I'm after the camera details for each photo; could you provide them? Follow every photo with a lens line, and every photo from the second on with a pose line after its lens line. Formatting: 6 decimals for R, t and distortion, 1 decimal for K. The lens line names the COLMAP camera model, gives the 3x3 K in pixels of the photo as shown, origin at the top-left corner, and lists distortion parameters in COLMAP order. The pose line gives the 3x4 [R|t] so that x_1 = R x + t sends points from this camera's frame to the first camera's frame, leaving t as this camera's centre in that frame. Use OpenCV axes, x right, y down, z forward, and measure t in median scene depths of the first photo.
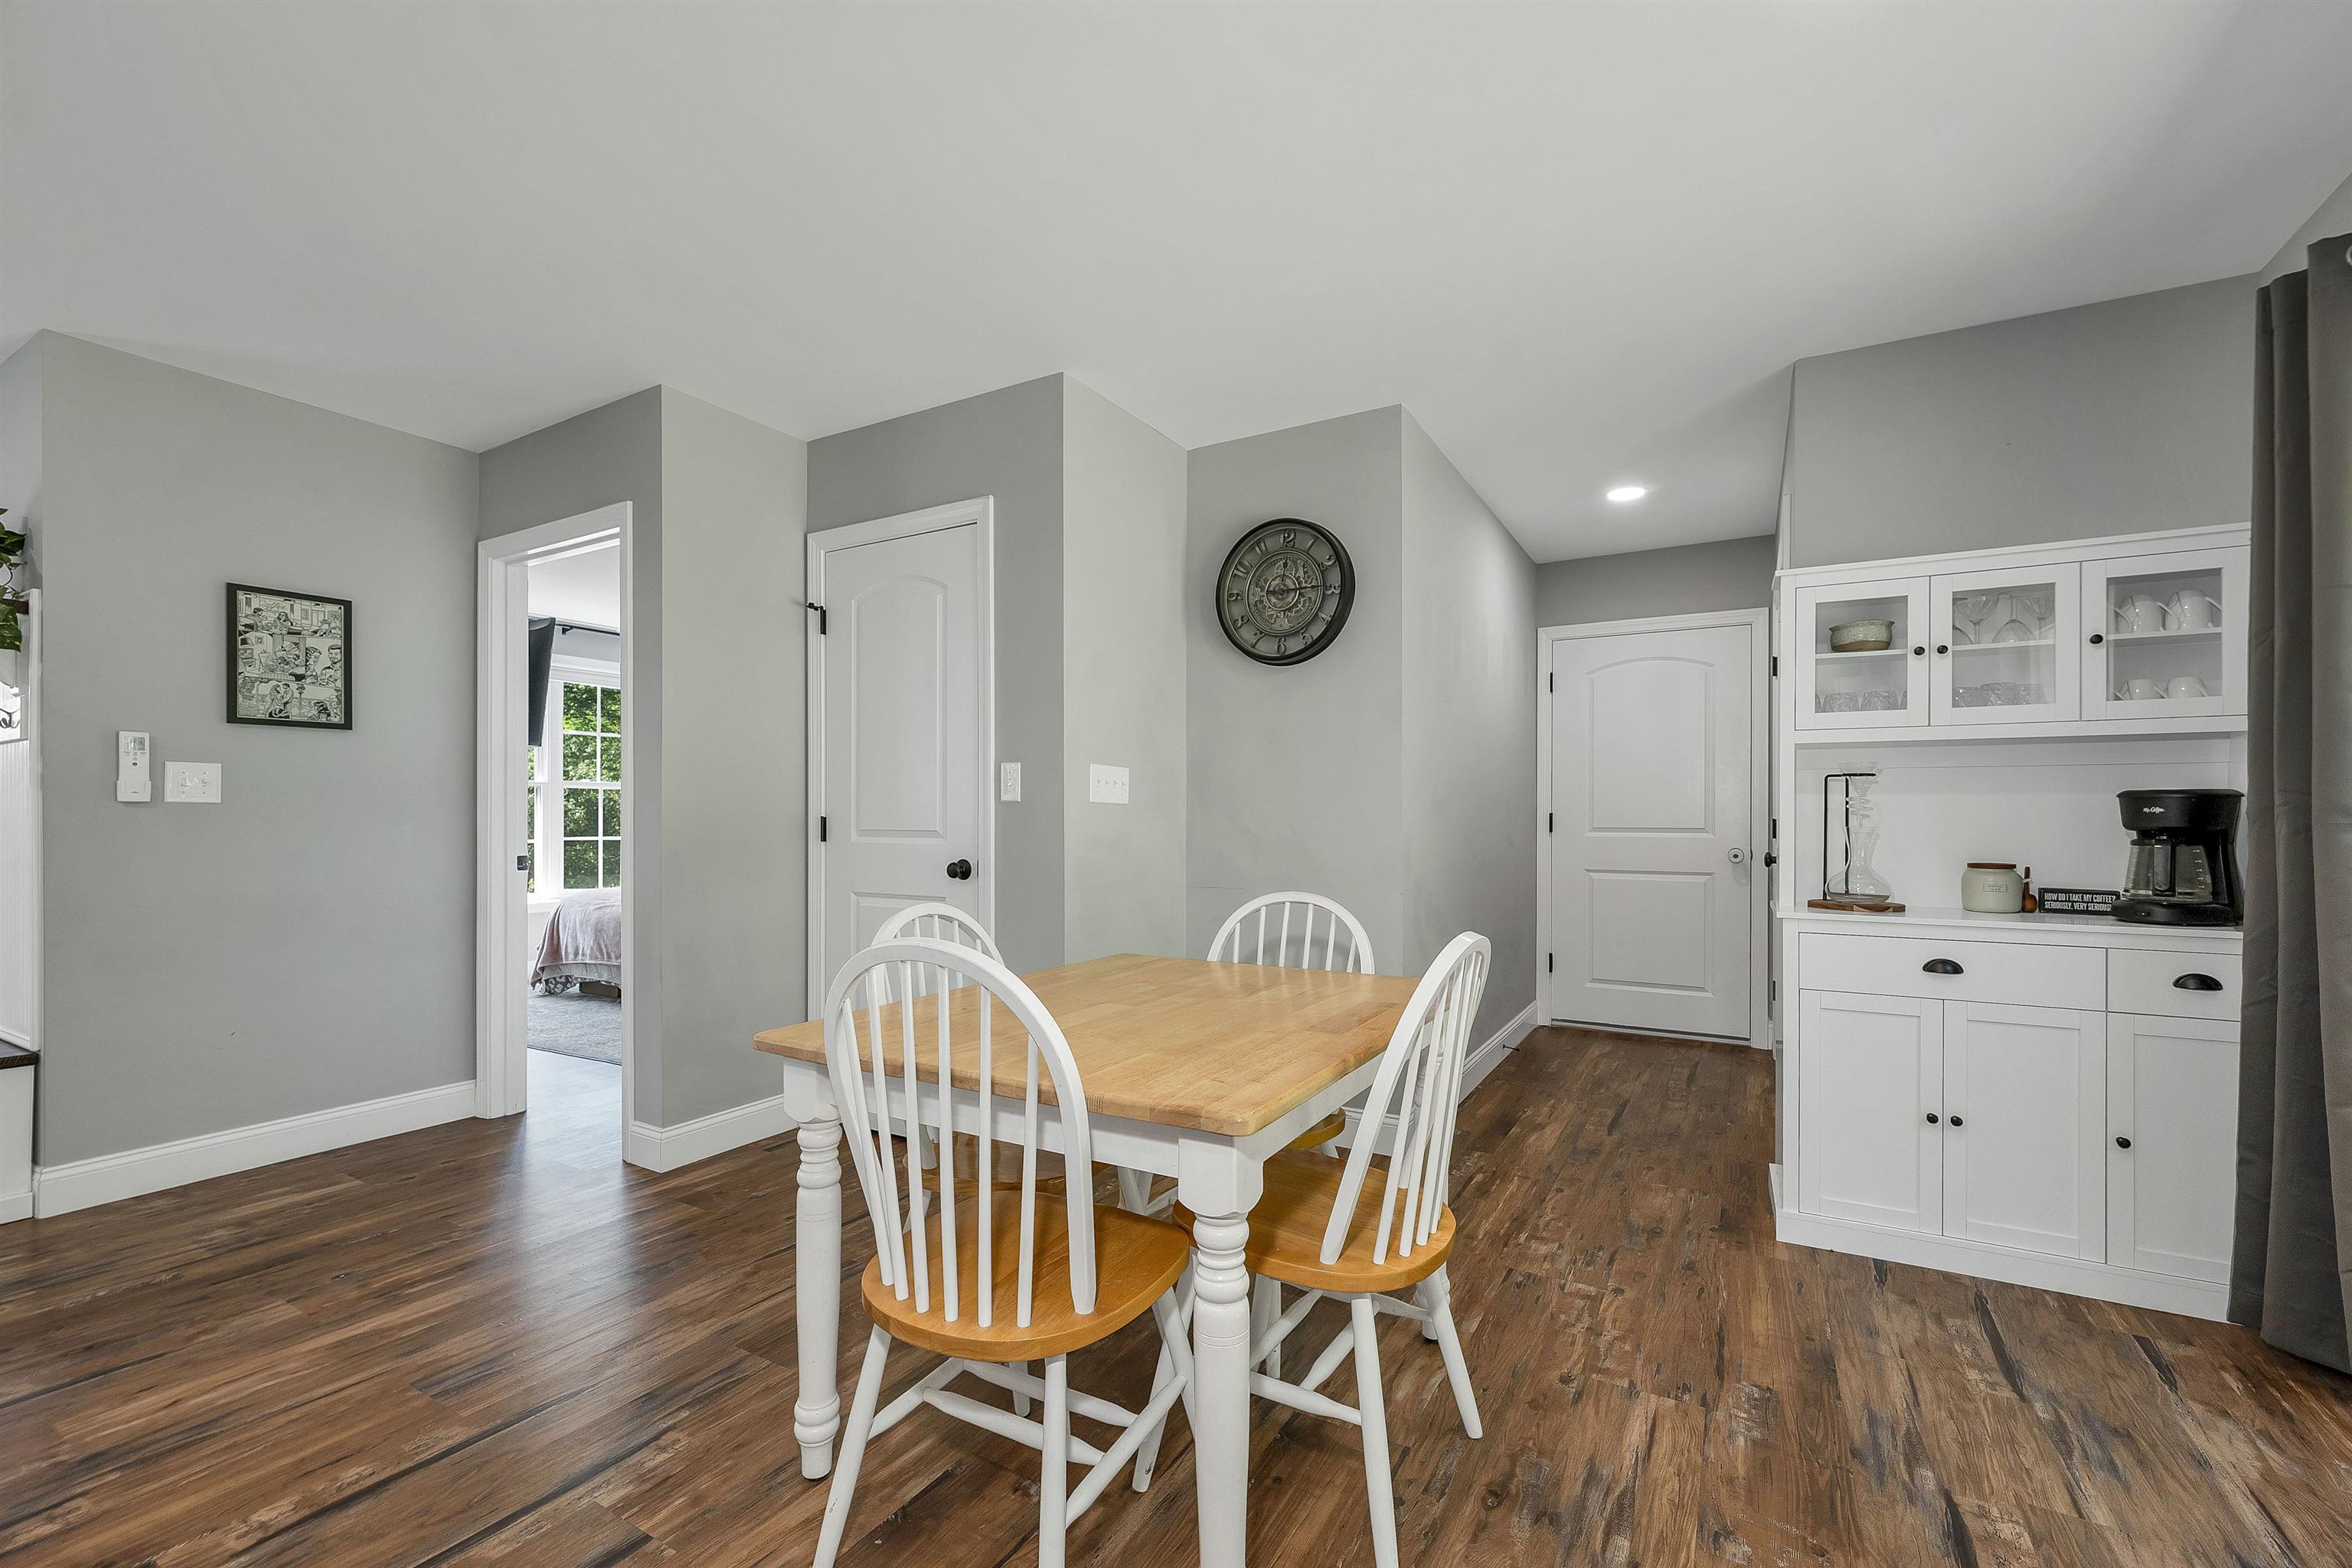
lens RADIAL K [[973.6, 0, 1182.1], [0, 973.6, 815.8], [0, 0, 1]] dist [0.002942, 0.000194]
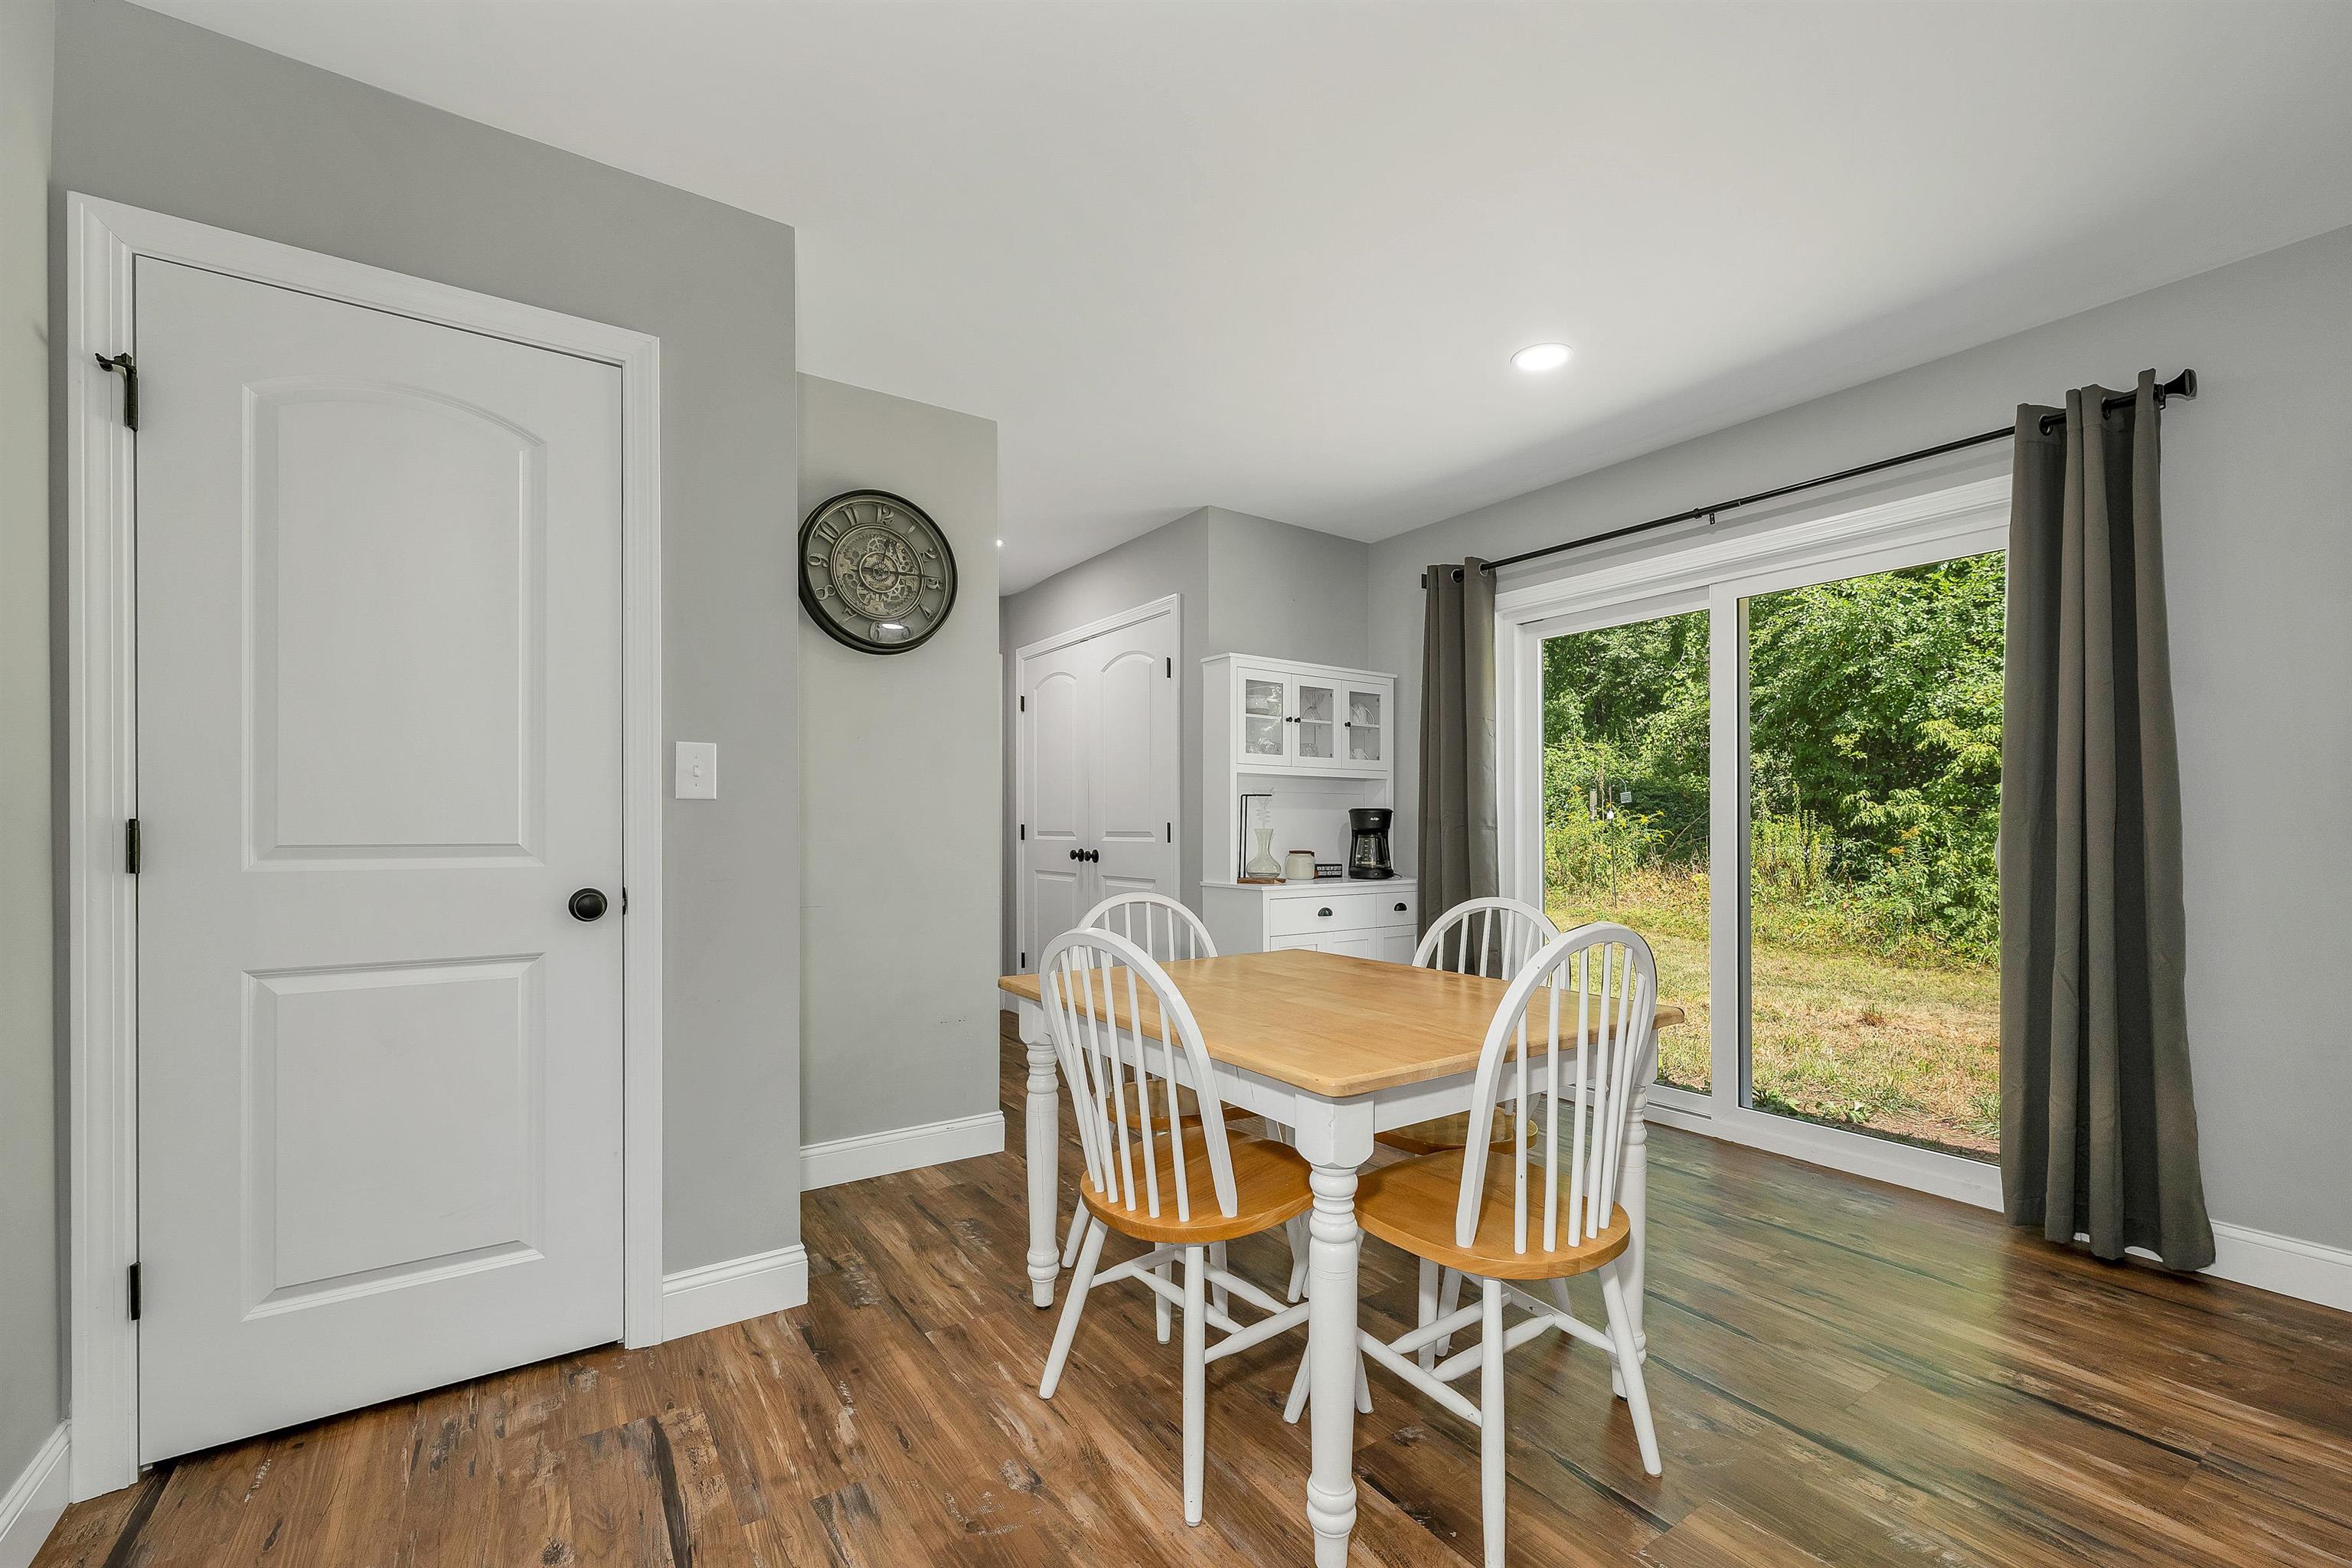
lens RADIAL K [[989.4, 0, 1174.5], [0, 989.4, 820.3], [0, 0, 1]] dist [0.002757, 0.000049]
pose [[0.430747, 0.002444, 0.902469, -0.761750], [-0.002565, 0.999996, -0.001484, 0.000620], [-0.902469, -0.001676, 0.430752, 0.453271]]
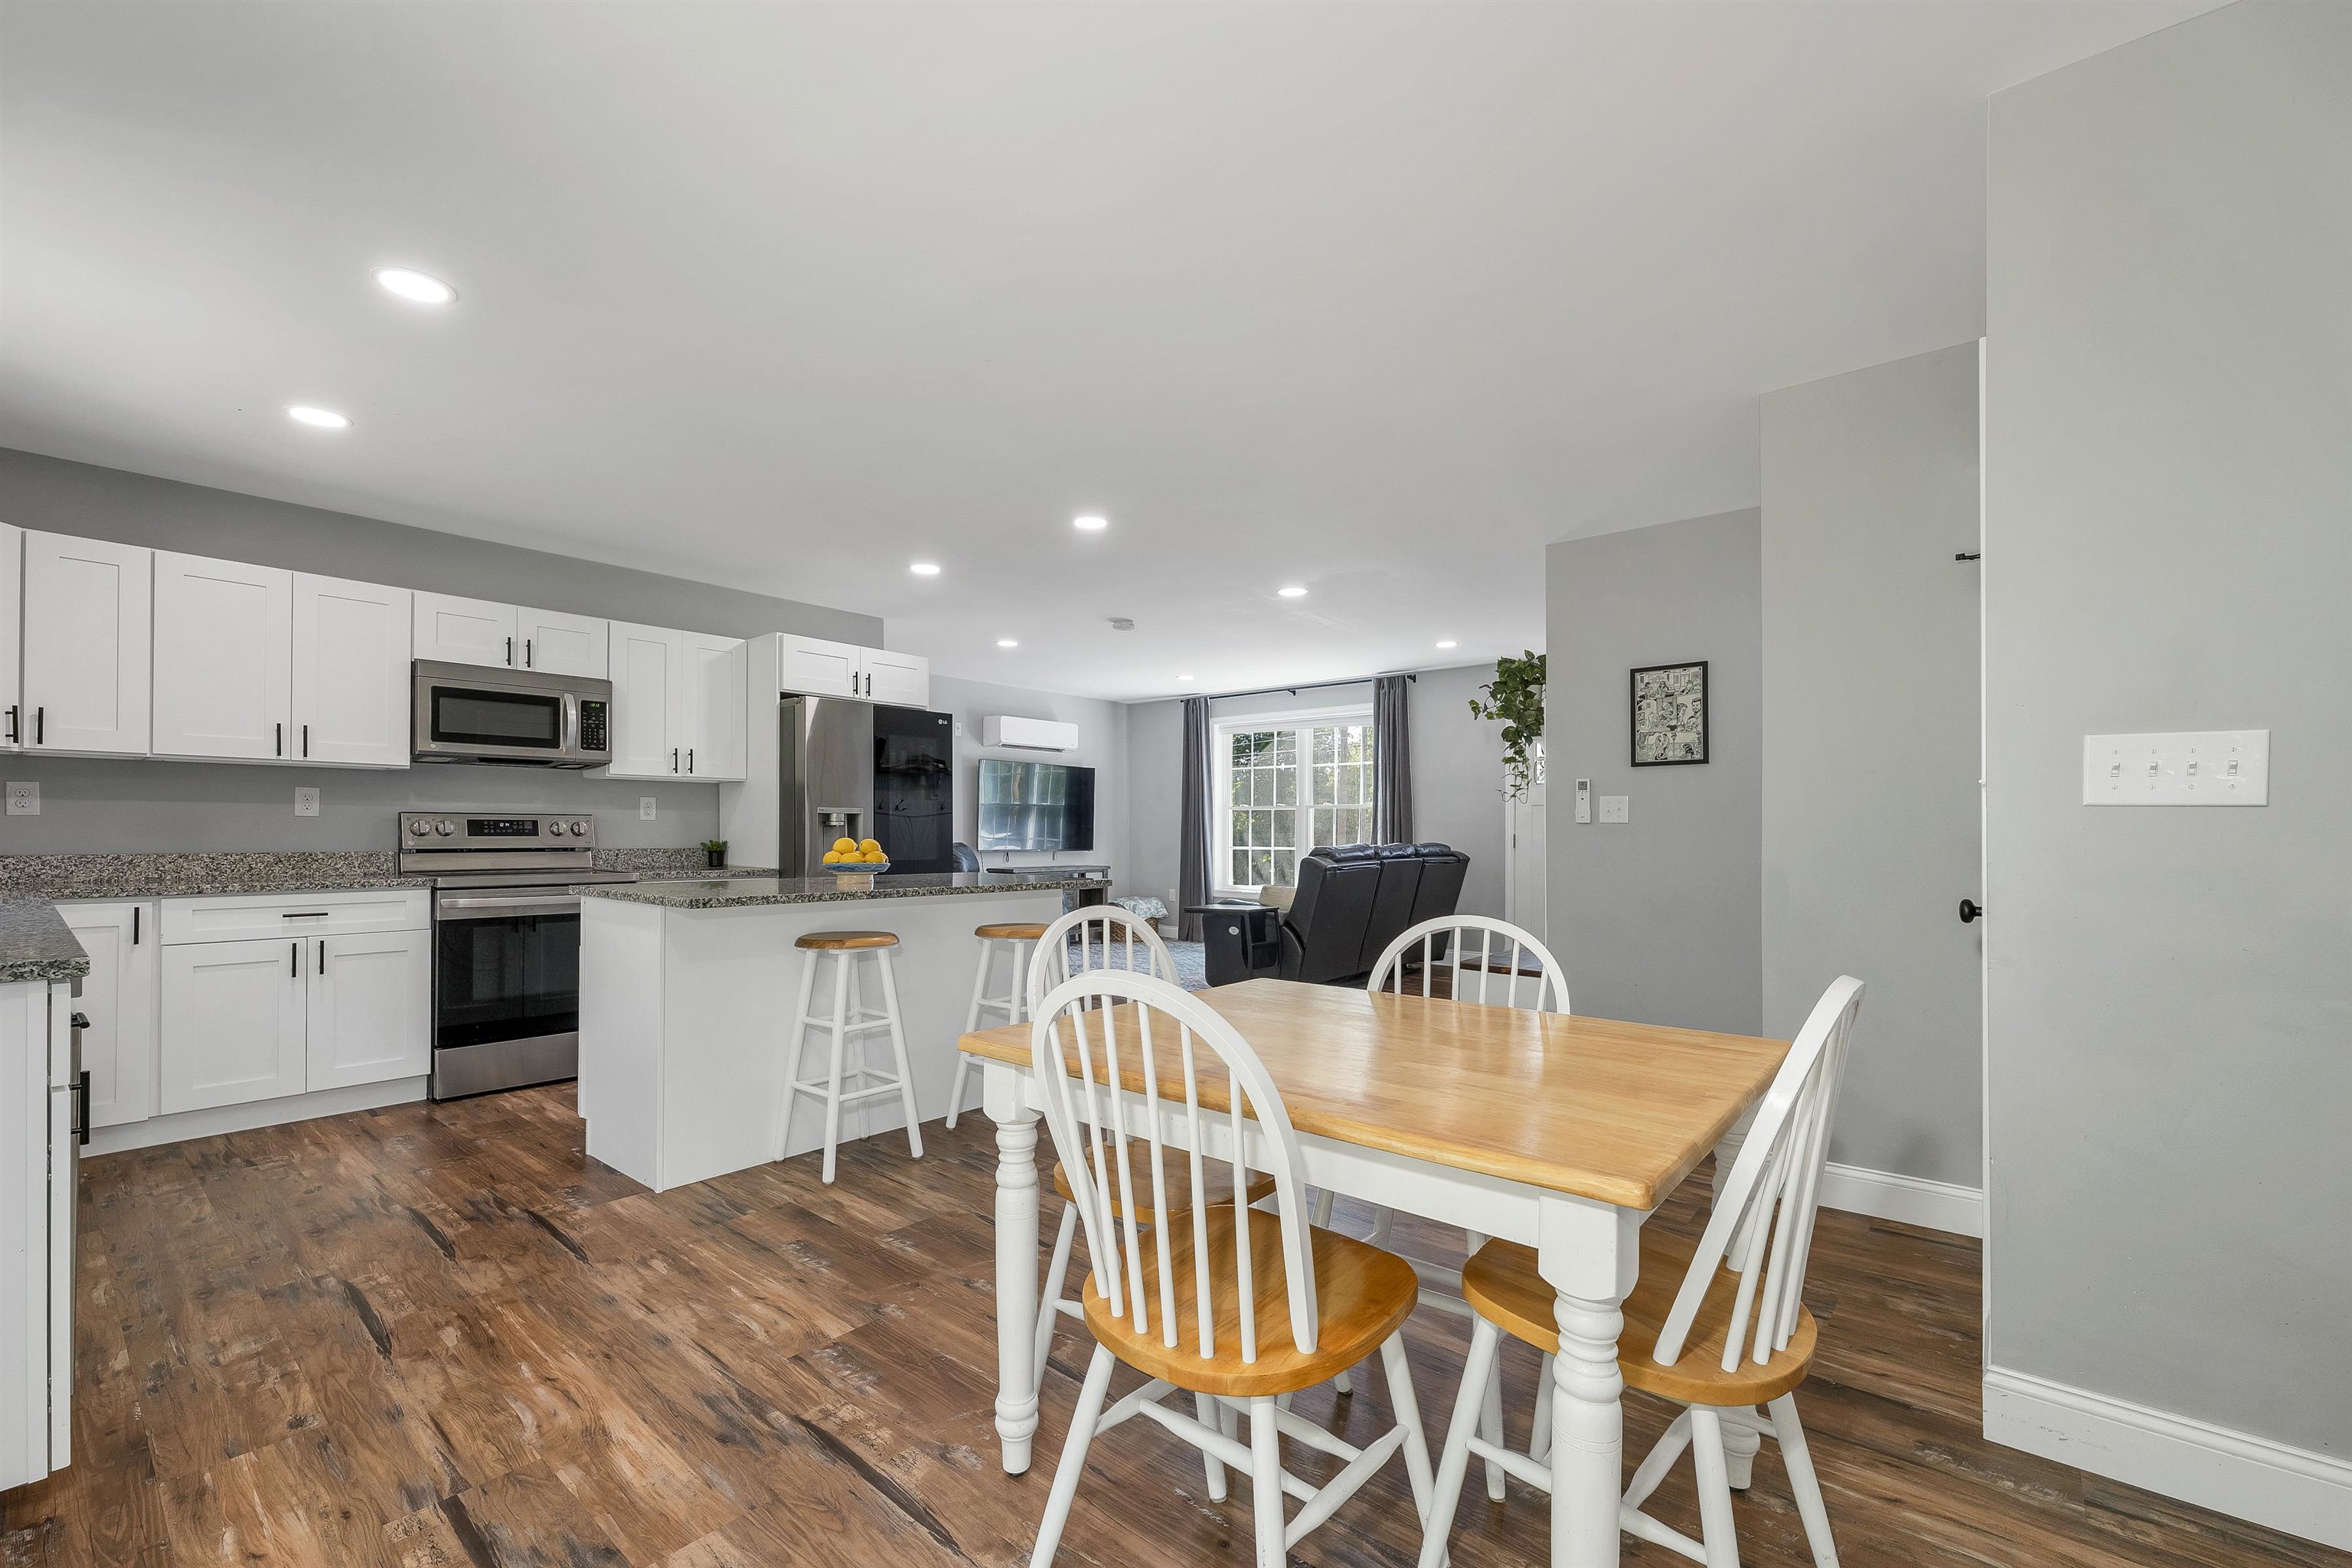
lens RADIAL K [[977.8, 0, 1181.5], [0, 977.8, 828.8], [0, 0, 1]] dist [0.002576, 0.000080]
pose [[-0.169034, -0.004282, -0.985601, 0.623125], [-0.000602, 0.999991, -0.004242, 0.002069], [0.985610, -0.000123, -0.169035, 0.678182]]
